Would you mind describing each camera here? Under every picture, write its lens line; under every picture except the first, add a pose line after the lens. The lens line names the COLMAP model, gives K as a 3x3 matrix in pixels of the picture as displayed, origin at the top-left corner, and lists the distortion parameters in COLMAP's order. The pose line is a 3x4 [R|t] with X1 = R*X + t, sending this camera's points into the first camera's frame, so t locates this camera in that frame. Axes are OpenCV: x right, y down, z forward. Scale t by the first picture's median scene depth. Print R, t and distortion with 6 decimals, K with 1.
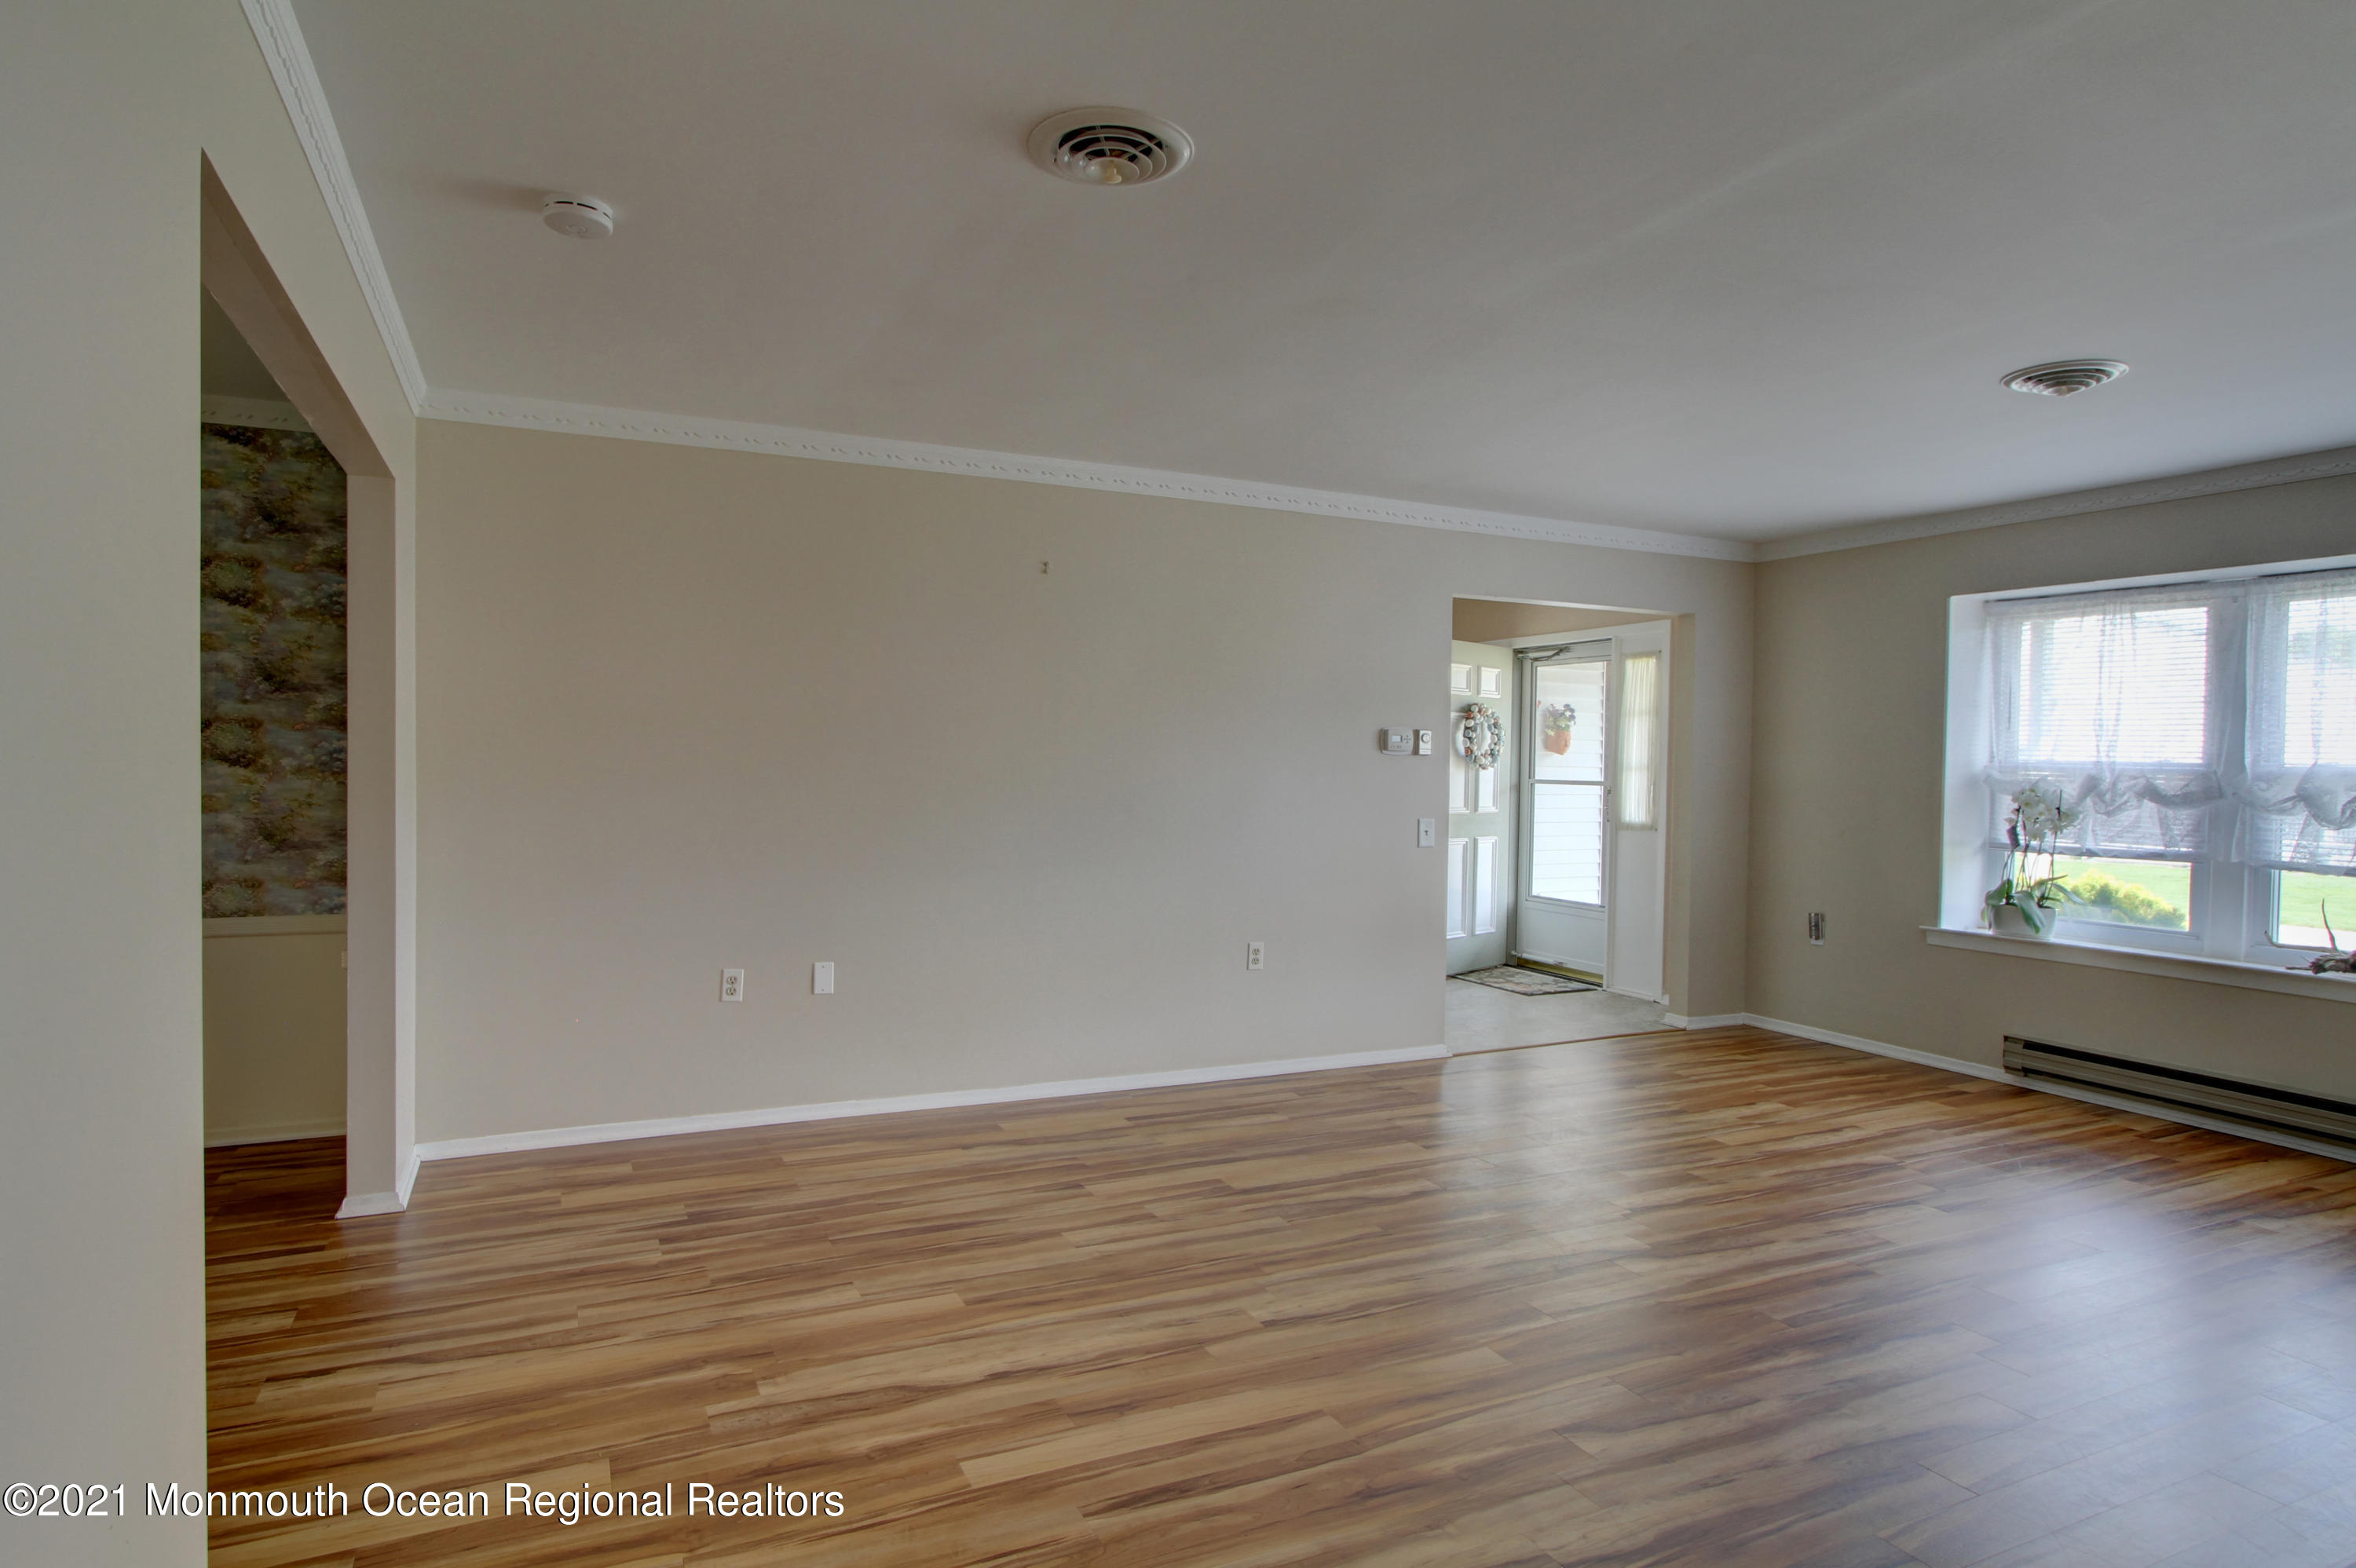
lens RADIAL K [[1312.8, 0, 1178.0], [0, 1312.8, 784.0], [0, 0, 1]] dist [-0.020224, -0.000002]
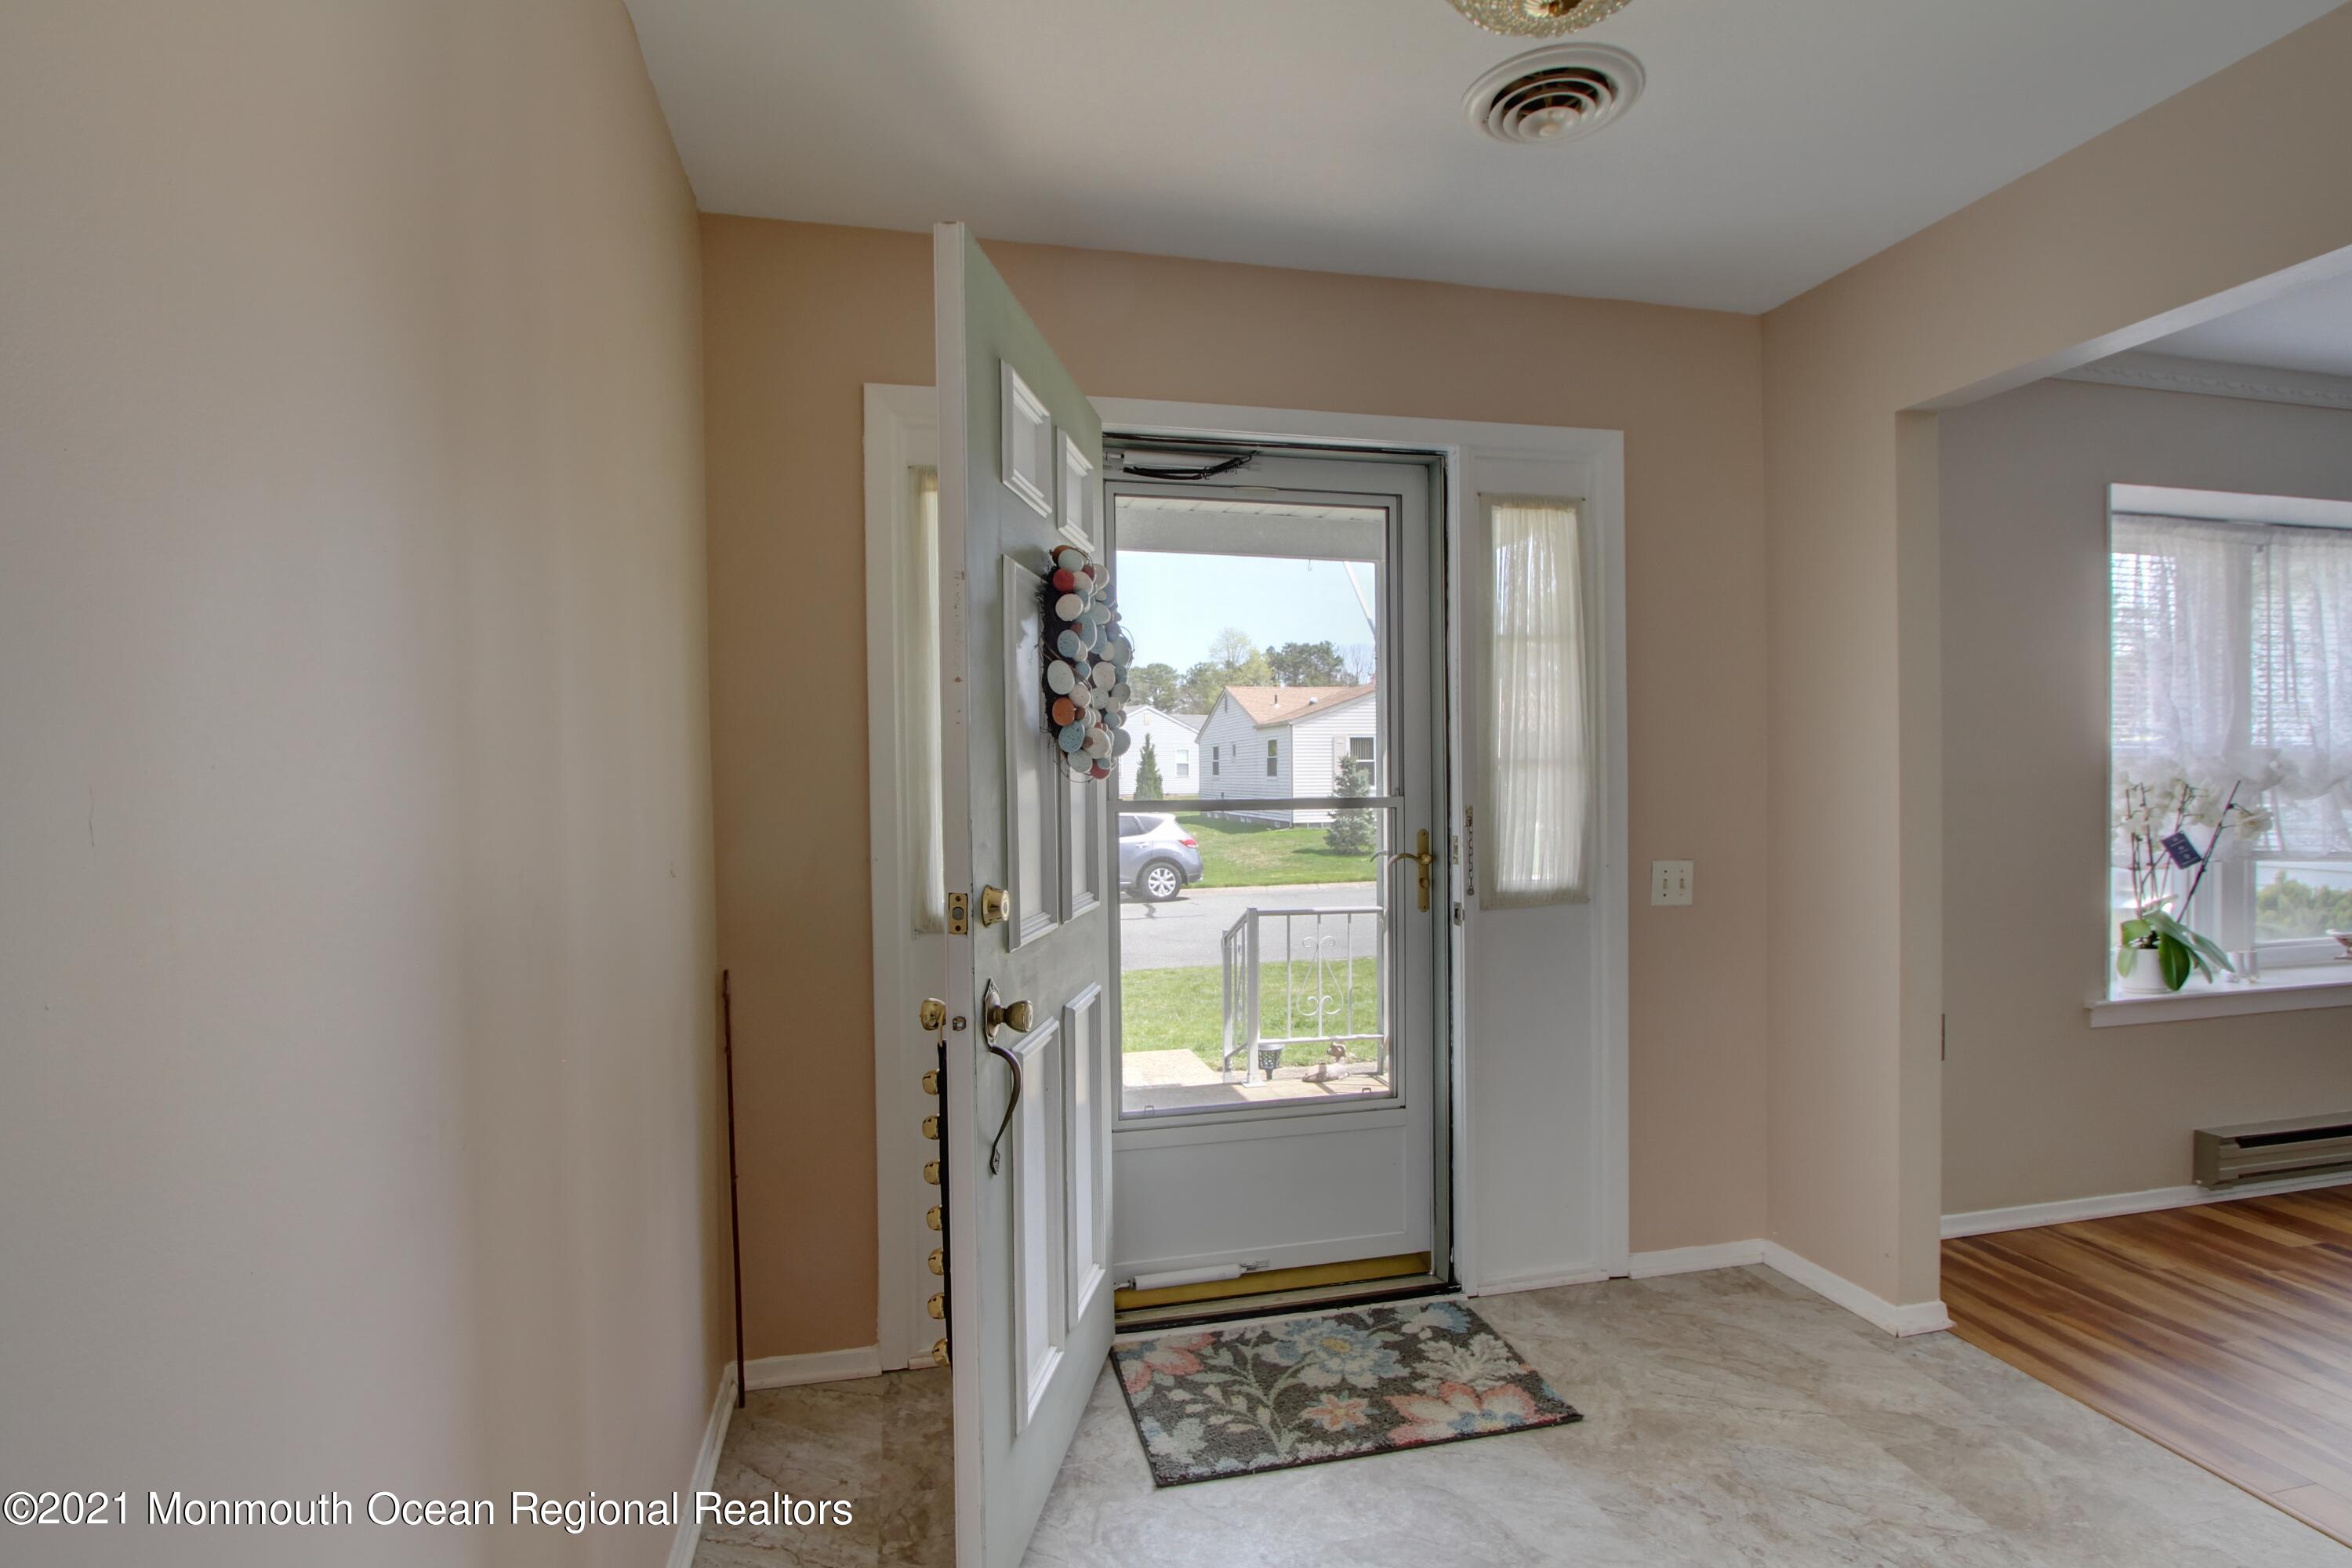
lens RADIAL K [[1133.6, 0, 1185.6], [0, 1133.6, 795.0], [0, 0, 1]] dist [-0.016777, 0.002457]
pose [[0.206974, -0.033470, 0.977774, -0.060673], [0.026467, 0.999240, 0.028602, -0.022679], [-0.977988, 0.019959, 0.207702, 1.522847]]
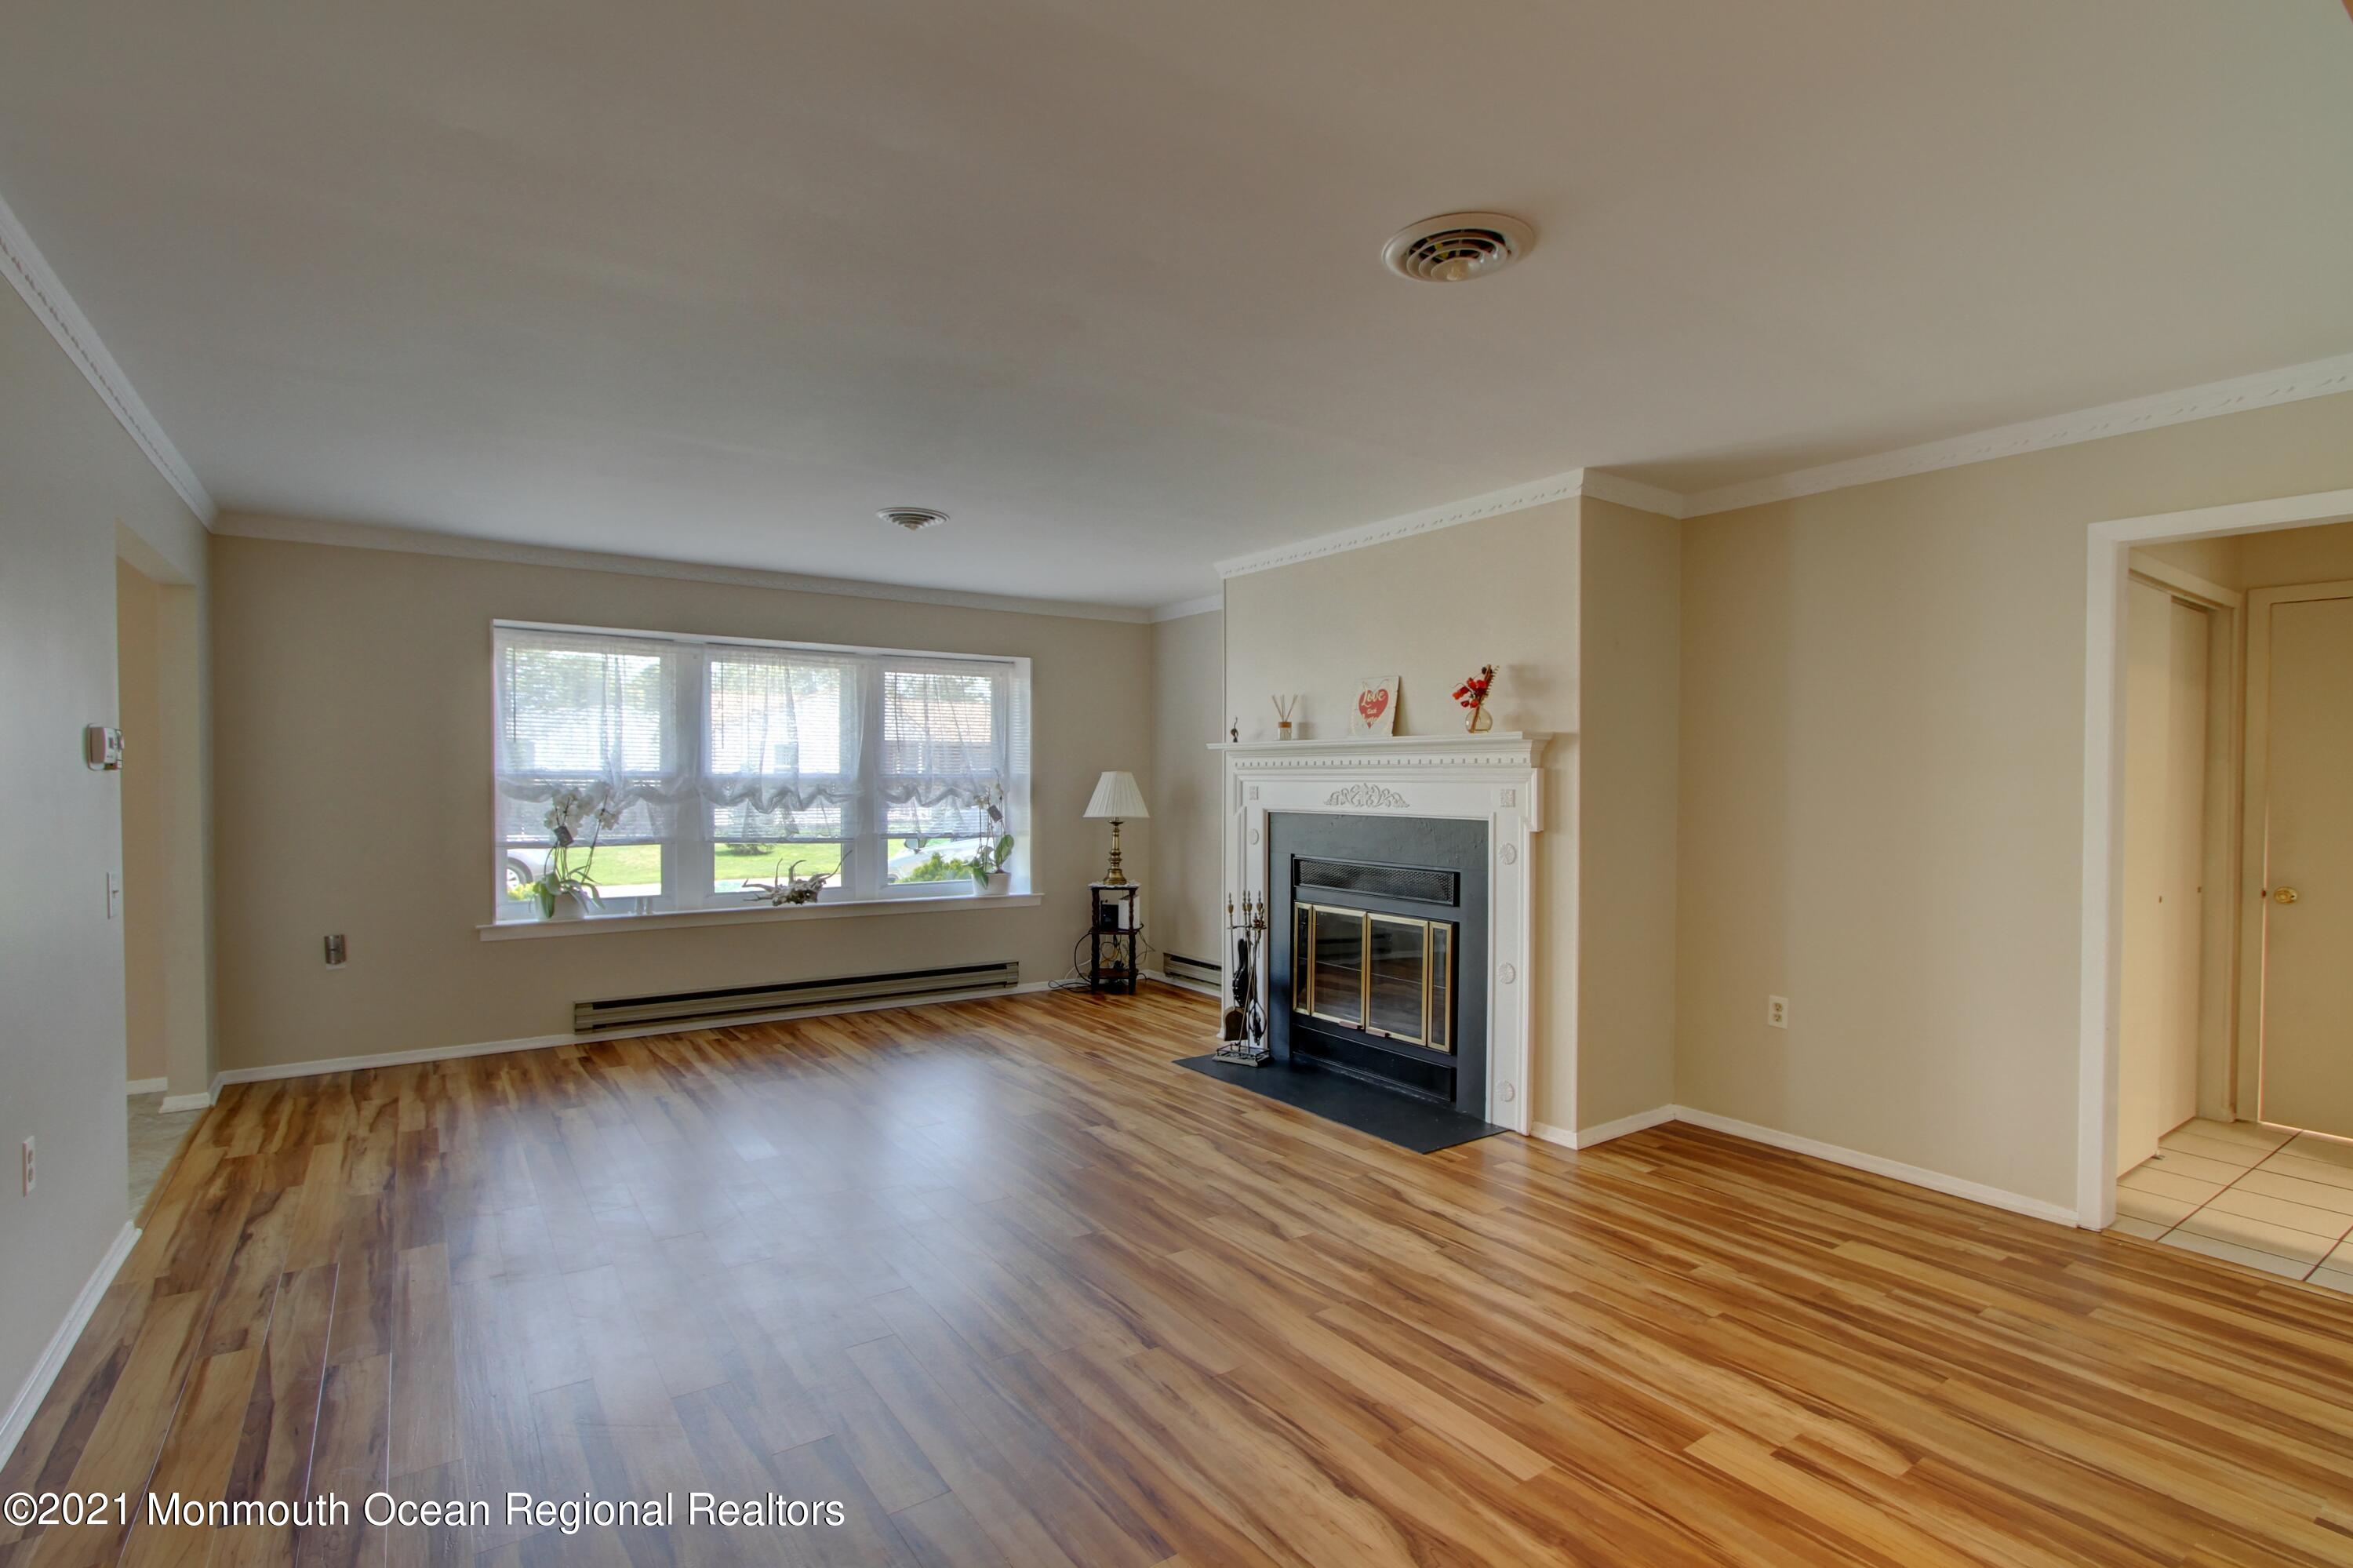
lens RADIAL K [[1110.7, 0, 1158.7], [0, 1110.7, 794.4], [0, 0, 1]] dist [-0.014238, 0.000250]
pose [[-0.154490, -0.033757, 0.987417, -0.465060], [0.011800, 0.999282, 0.036008, -0.028369], [-0.987924, 0.017214, -0.153981, 0.678187]]
